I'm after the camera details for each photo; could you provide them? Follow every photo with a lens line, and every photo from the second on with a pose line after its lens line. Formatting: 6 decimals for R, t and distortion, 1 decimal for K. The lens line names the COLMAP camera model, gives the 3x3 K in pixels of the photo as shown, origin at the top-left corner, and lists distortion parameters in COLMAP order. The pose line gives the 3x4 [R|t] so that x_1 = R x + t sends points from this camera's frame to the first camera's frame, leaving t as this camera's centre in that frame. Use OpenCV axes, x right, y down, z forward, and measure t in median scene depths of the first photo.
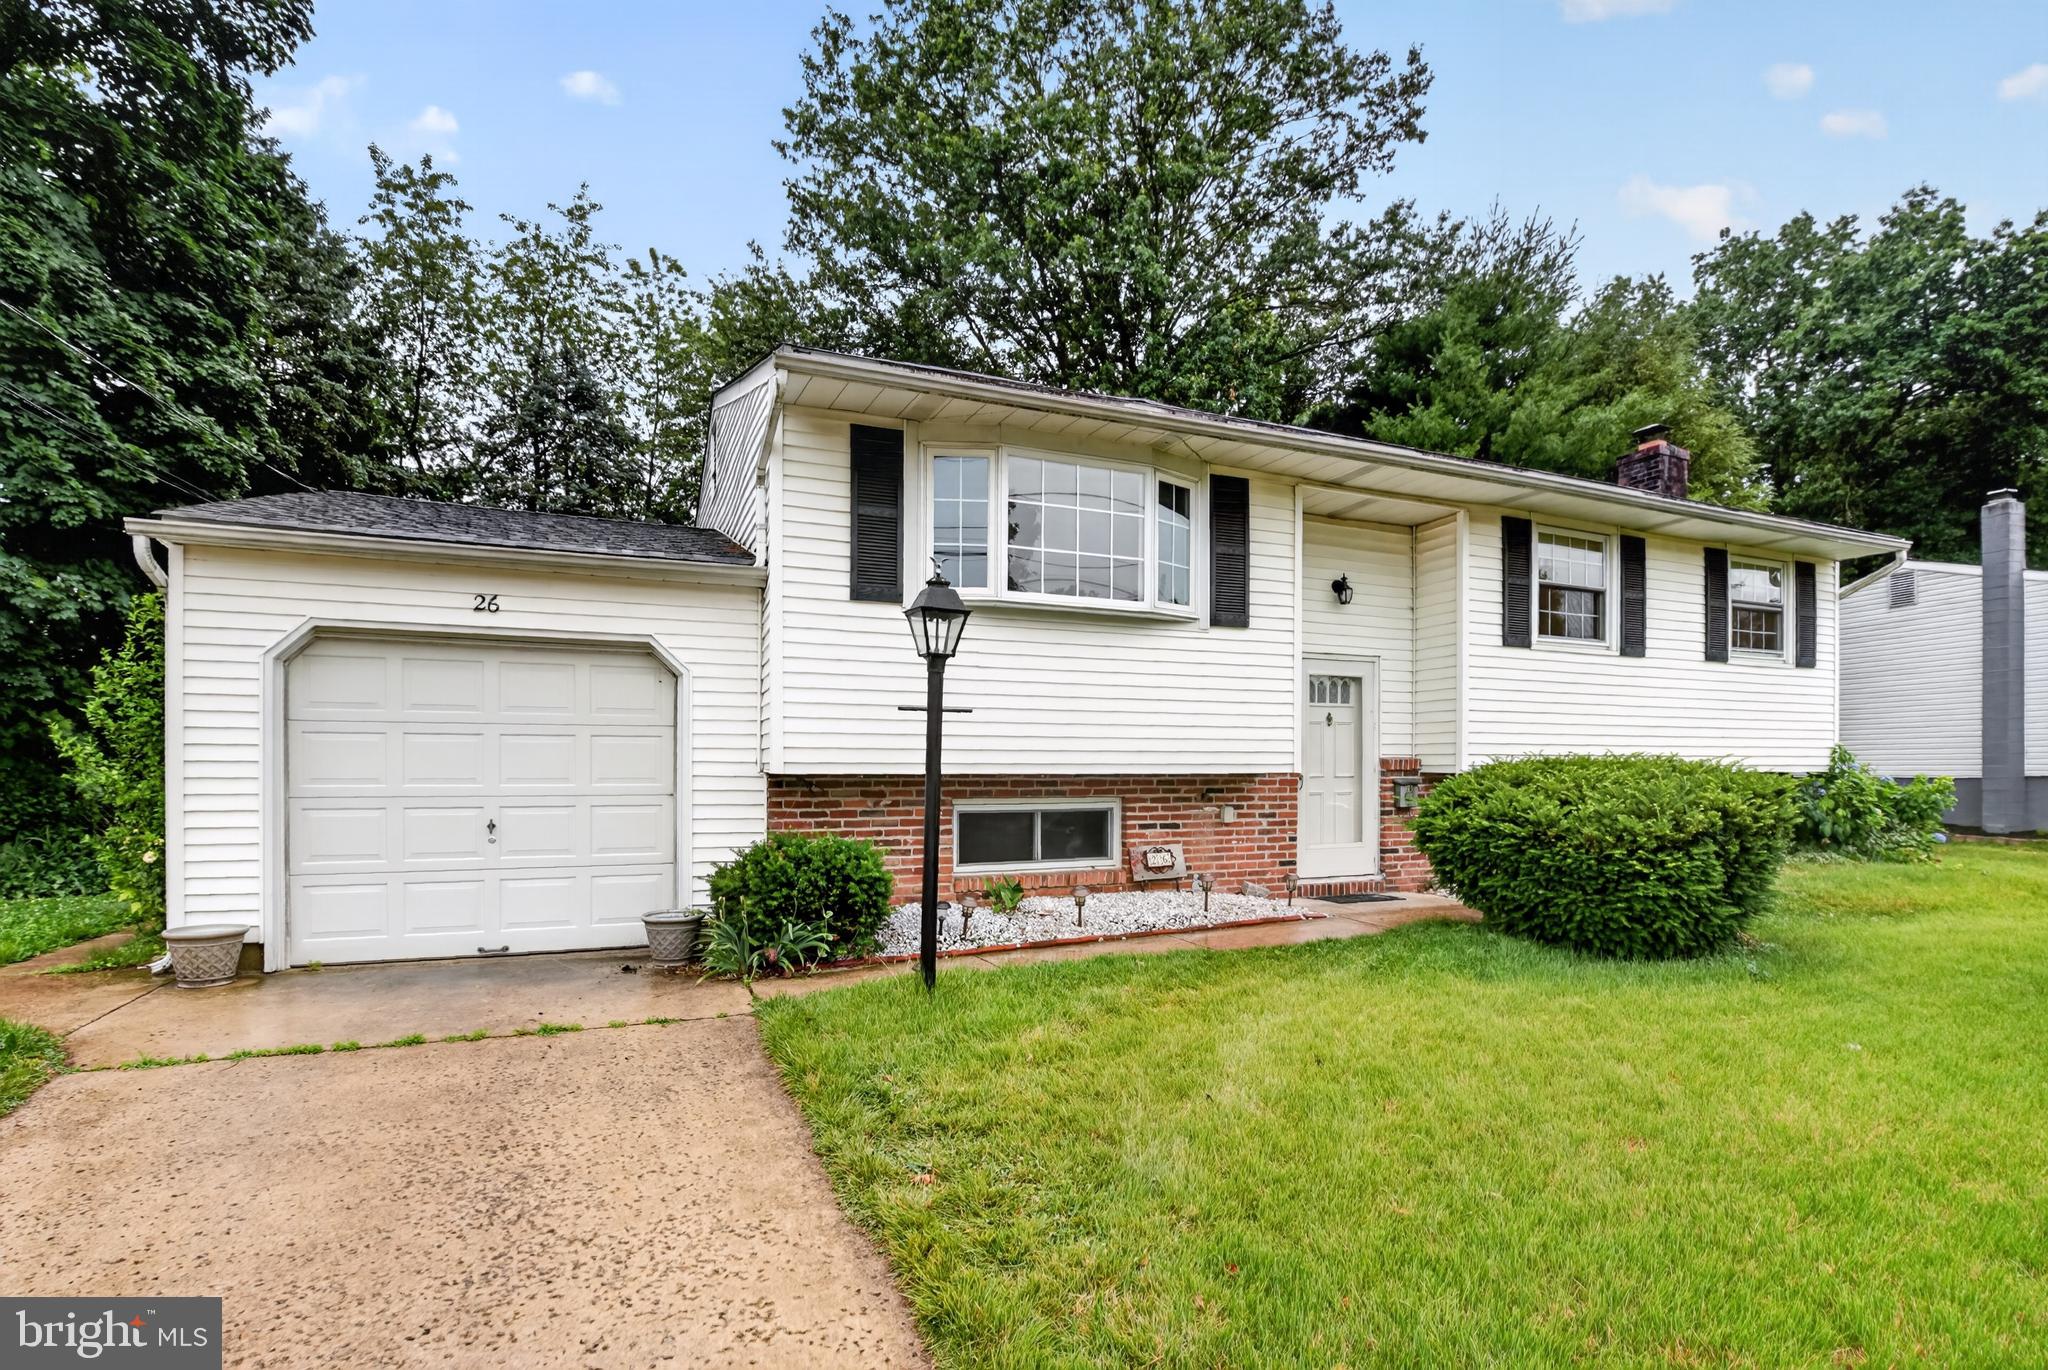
lens RADIAL K [[952.7, 0, 1024.0], [0, 952.7, 702.0], [0, 0, 1]] dist [-0.015221, 0.000138]
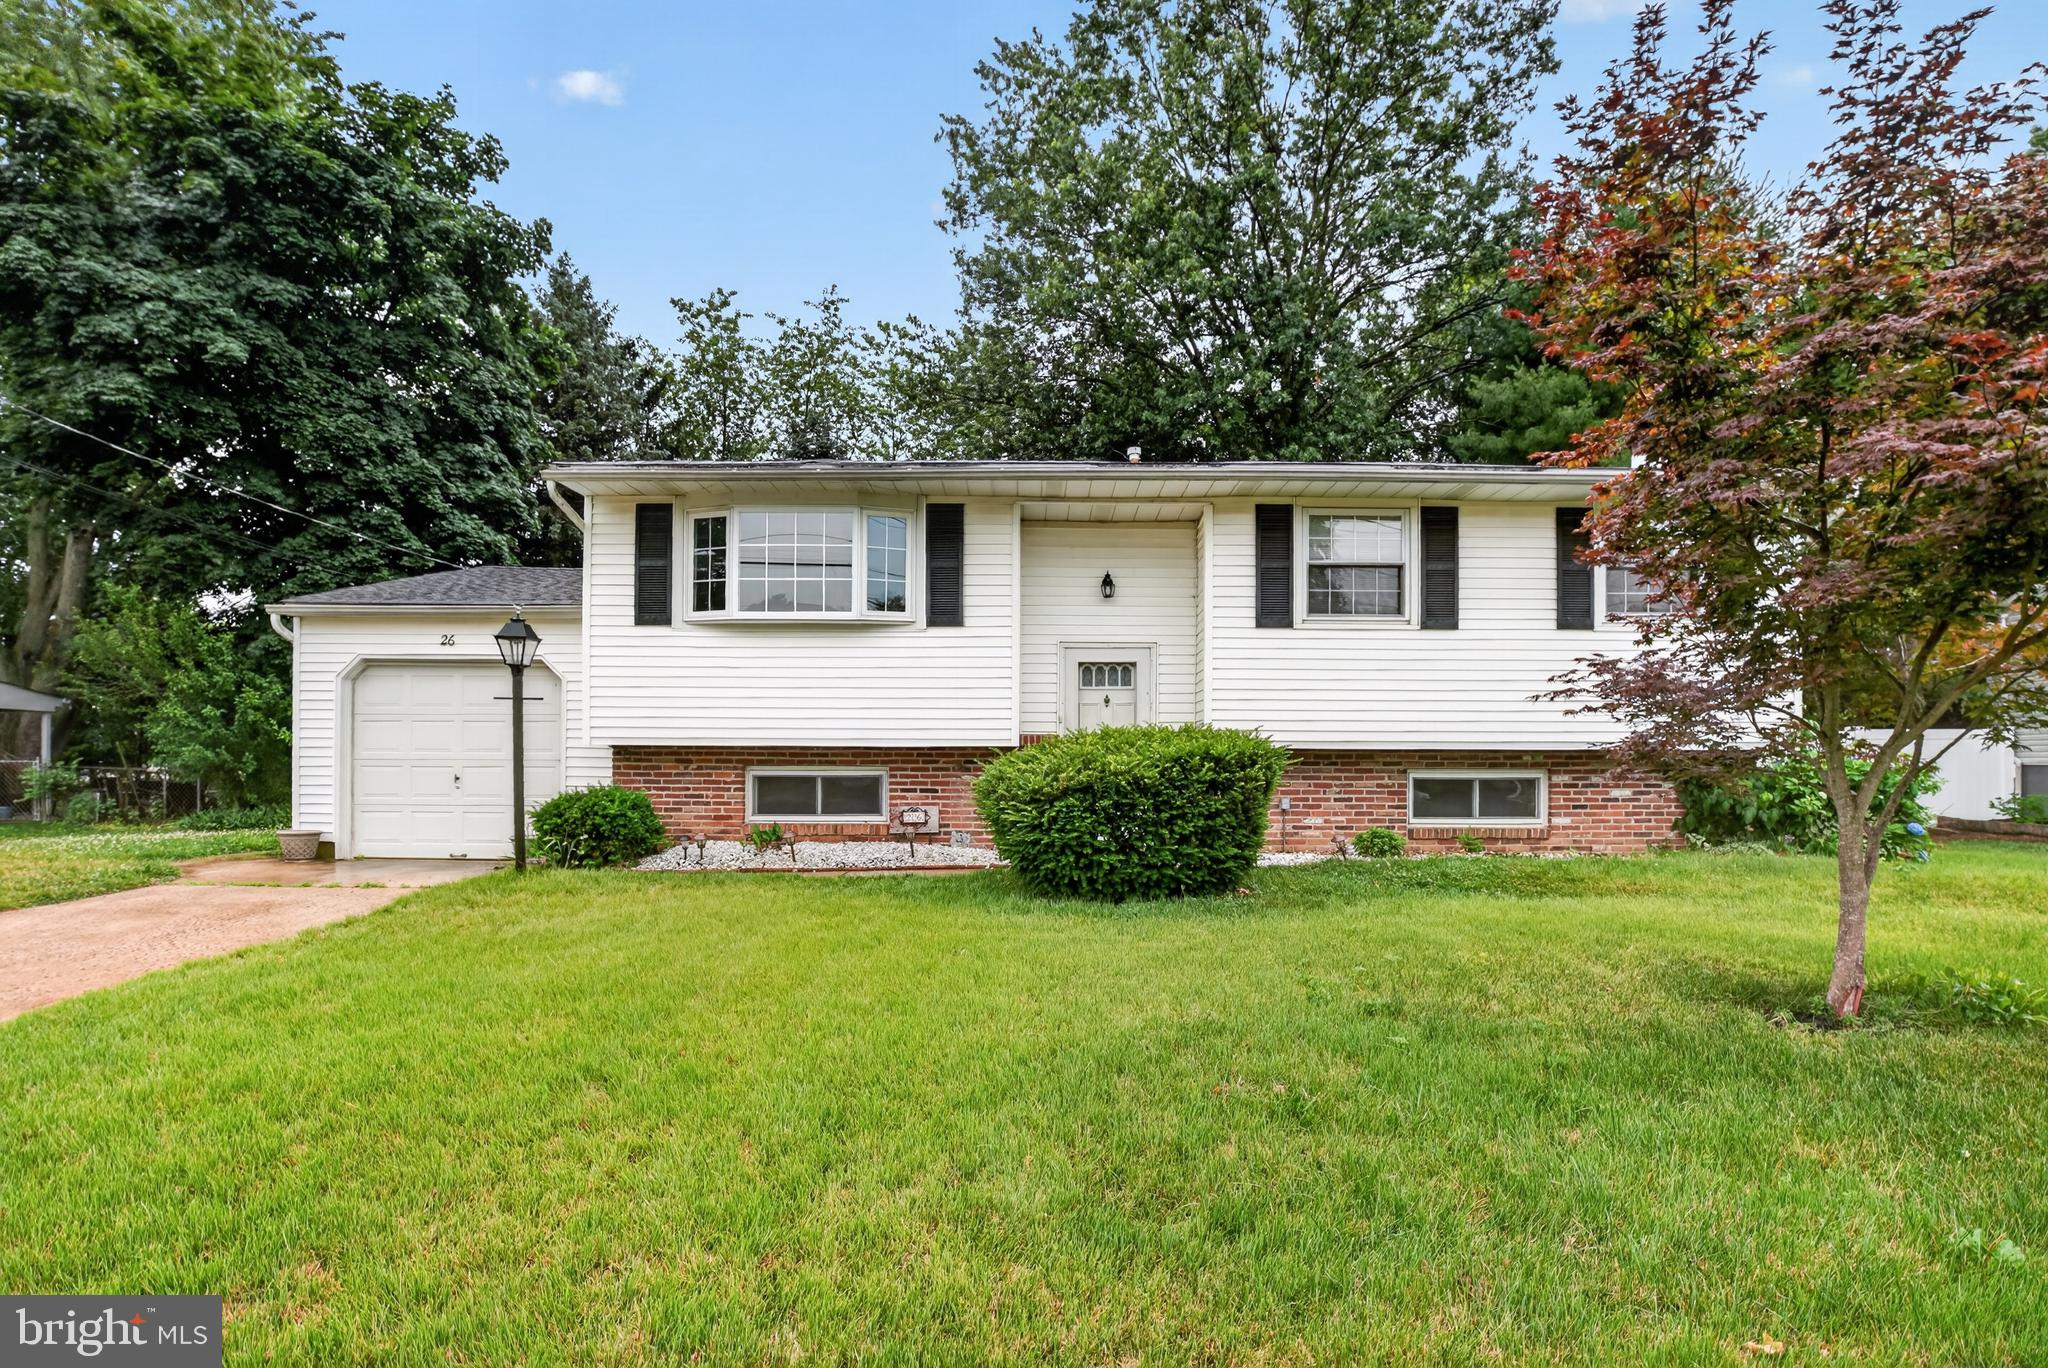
lens RADIAL K [[948.5, 0, 1027.6], [0, 948.5, 673.9], [0, 0, 1]] dist [-0.019195, 0.000512]
pose [[0.921418, -0.033960, -0.387085, 0.756873], [0.024001, 0.999245, -0.030535, 0.021123], [0.387830, 0.018845, 0.921538, -0.075782]]
